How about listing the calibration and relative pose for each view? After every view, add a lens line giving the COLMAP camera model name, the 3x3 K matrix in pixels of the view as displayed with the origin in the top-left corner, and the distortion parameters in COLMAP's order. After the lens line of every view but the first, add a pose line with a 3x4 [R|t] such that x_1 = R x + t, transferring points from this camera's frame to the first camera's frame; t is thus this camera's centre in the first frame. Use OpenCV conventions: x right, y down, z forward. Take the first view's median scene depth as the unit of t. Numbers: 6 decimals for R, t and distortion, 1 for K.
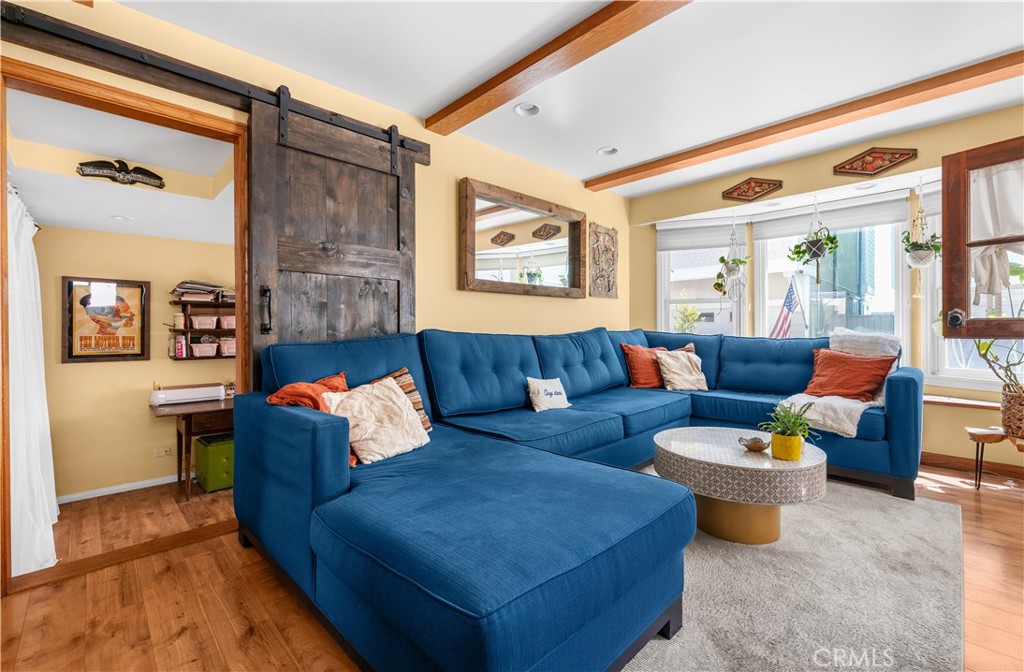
lens RADIAL K [[443.2, 0, 511.3], [0, 443.2, 328.7], [0, 0, 1]] dist [-0.000323, -0.000122]
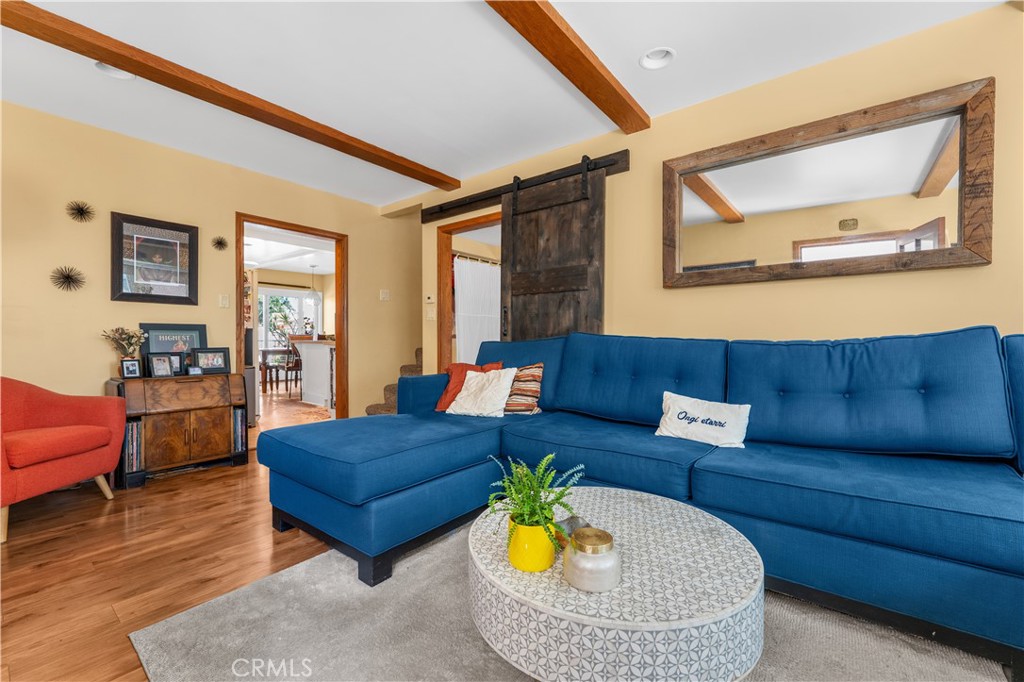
lens RADIAL K [[416.6, 0, 491.5], [0, 416.6, 341.1], [0, 0, 1]] dist [-0.000744, -0.000035]
pose [[0.109123, 0.009177, -0.993986, 0.669664], [-0.003720, 0.999954, 0.008824, 0.011418], [0.994021, 0.002735, 0.109152, 0.539693]]
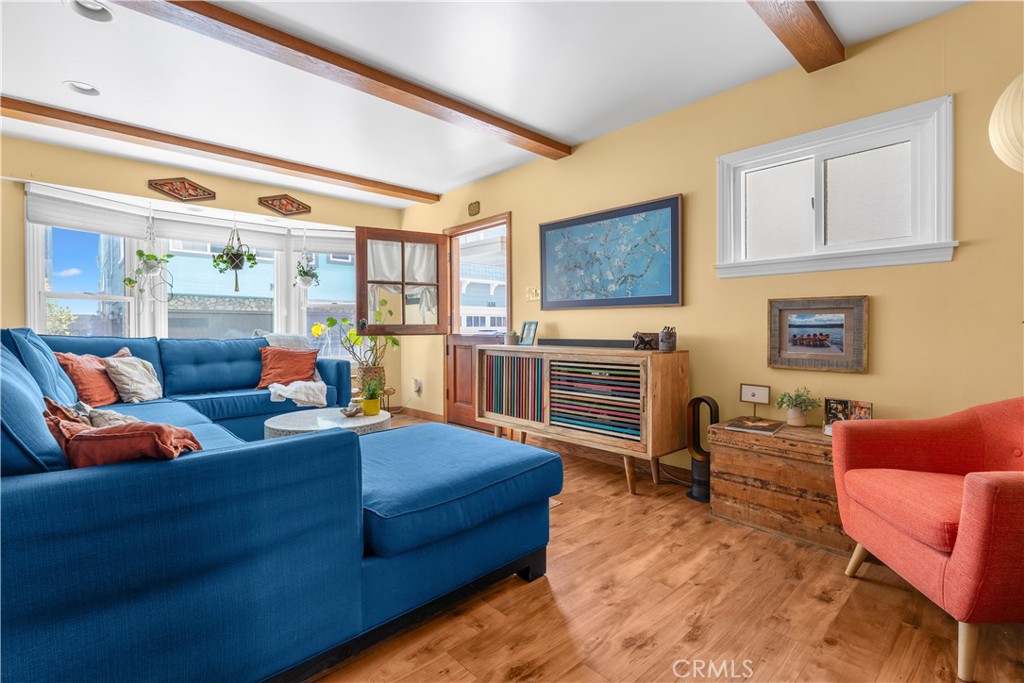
lens RADIAL K [[483.5, 0, 512.5], [0, 483.5, 336.7], [0, 0, 1]] dist [-0.000584, -0.000566]
pose [[0.005711, -0.008786, 0.999945, -0.616930], [0.006450, 0.999941, 0.008749, 0.009803], [-0.999963, 0.006400, 0.005767, 0.306902]]
